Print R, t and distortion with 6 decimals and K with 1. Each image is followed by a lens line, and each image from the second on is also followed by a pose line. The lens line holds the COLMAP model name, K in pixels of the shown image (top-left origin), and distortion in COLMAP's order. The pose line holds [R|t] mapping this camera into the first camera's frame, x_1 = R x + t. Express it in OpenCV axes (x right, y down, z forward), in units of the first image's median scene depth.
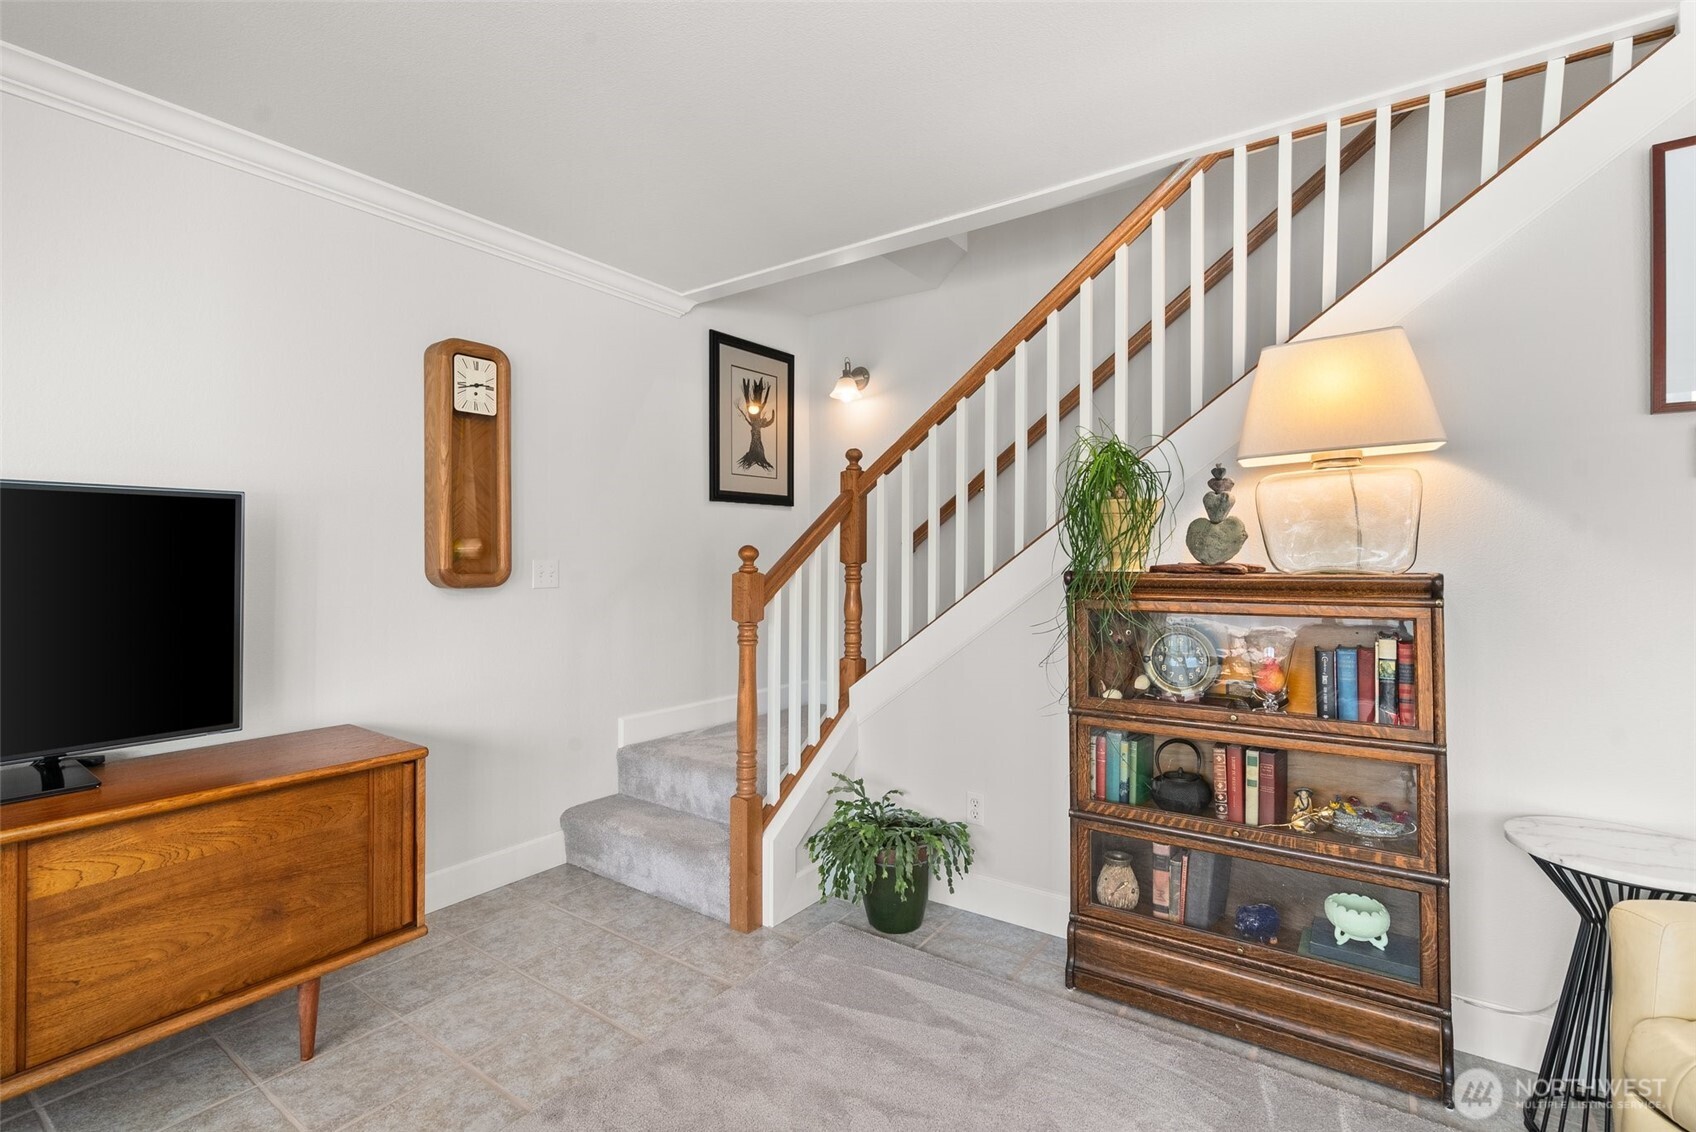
lens RADIAL K [[777.3, 0, 855.3], [0, 777.3, 549.2], [0, 0, 1]] dist [0.002803, 0.001347]
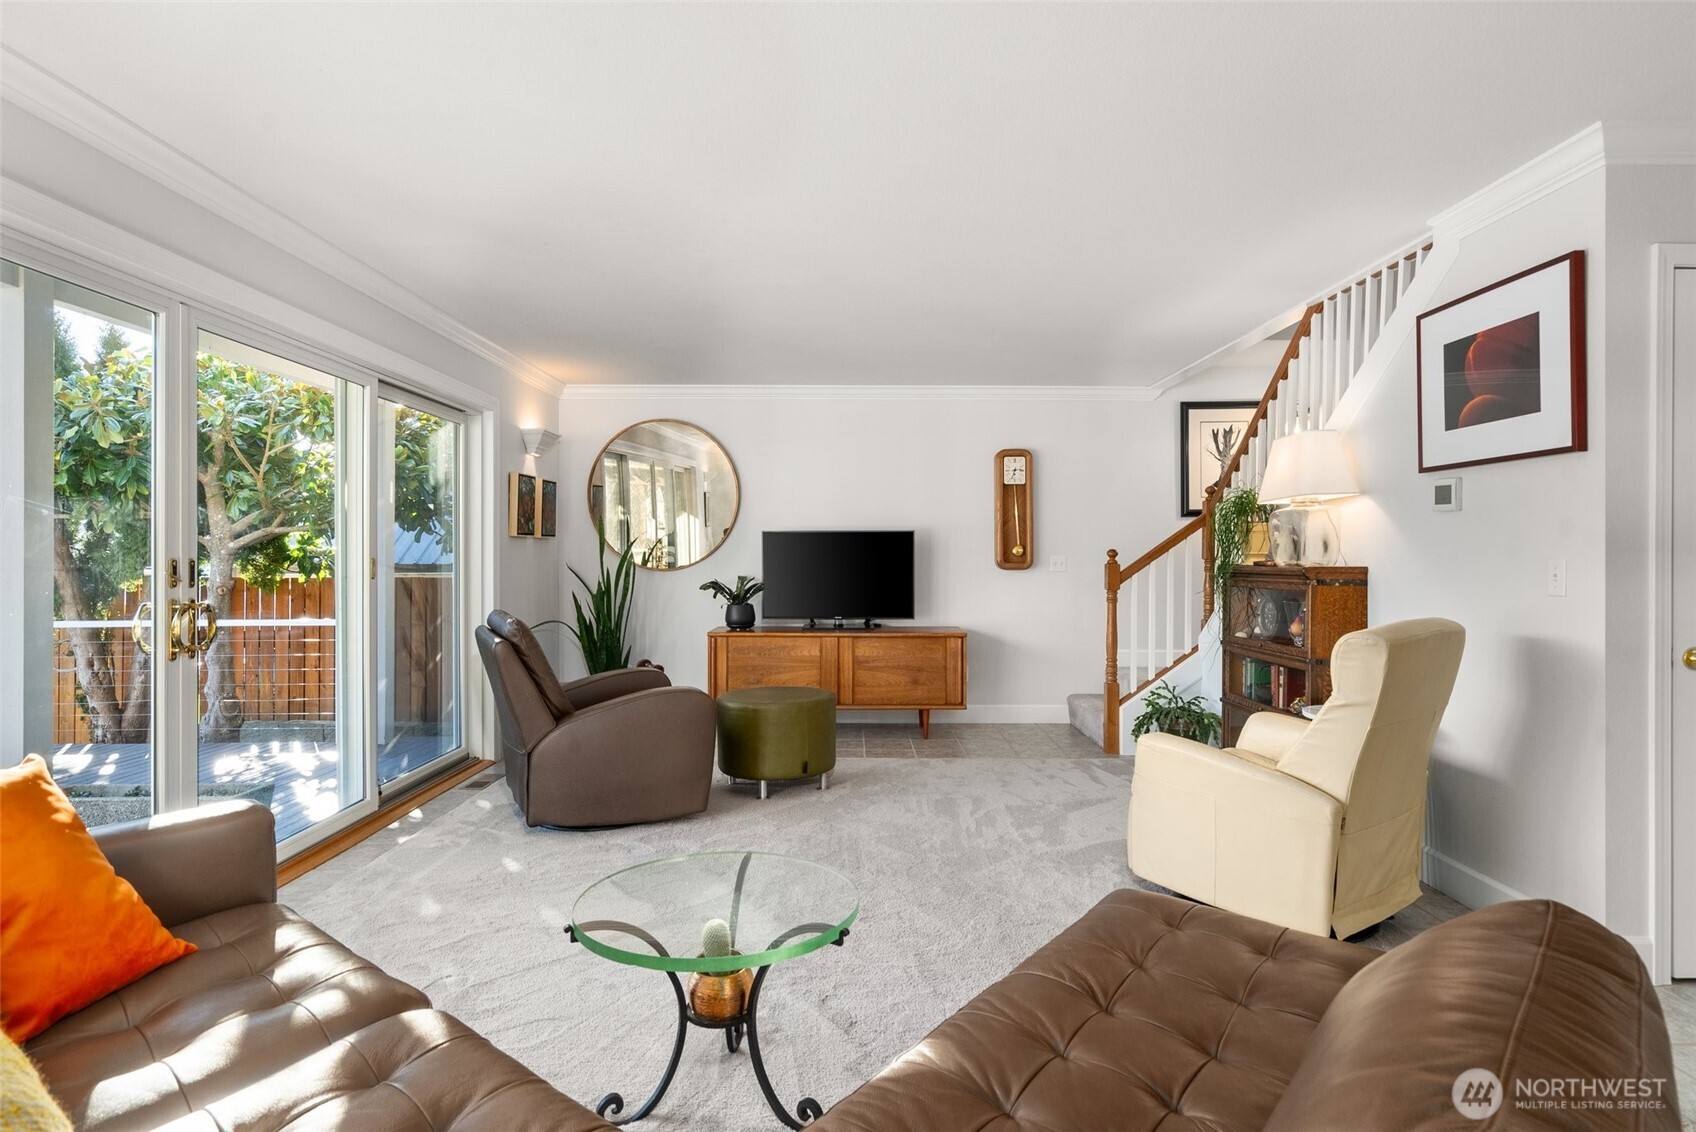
lens RADIAL K [[924.4, 0, 847.8], [0, 924.4, 561.4], [0, 0, 1]] dist [0.000527, 0.000045]
pose [[0.574092, 0.008480, -0.818747, 1.272192], [0.008471, 0.999831, 0.016295, -0.016733], [0.818747, -0.016291, 0.573923, -0.765210]]
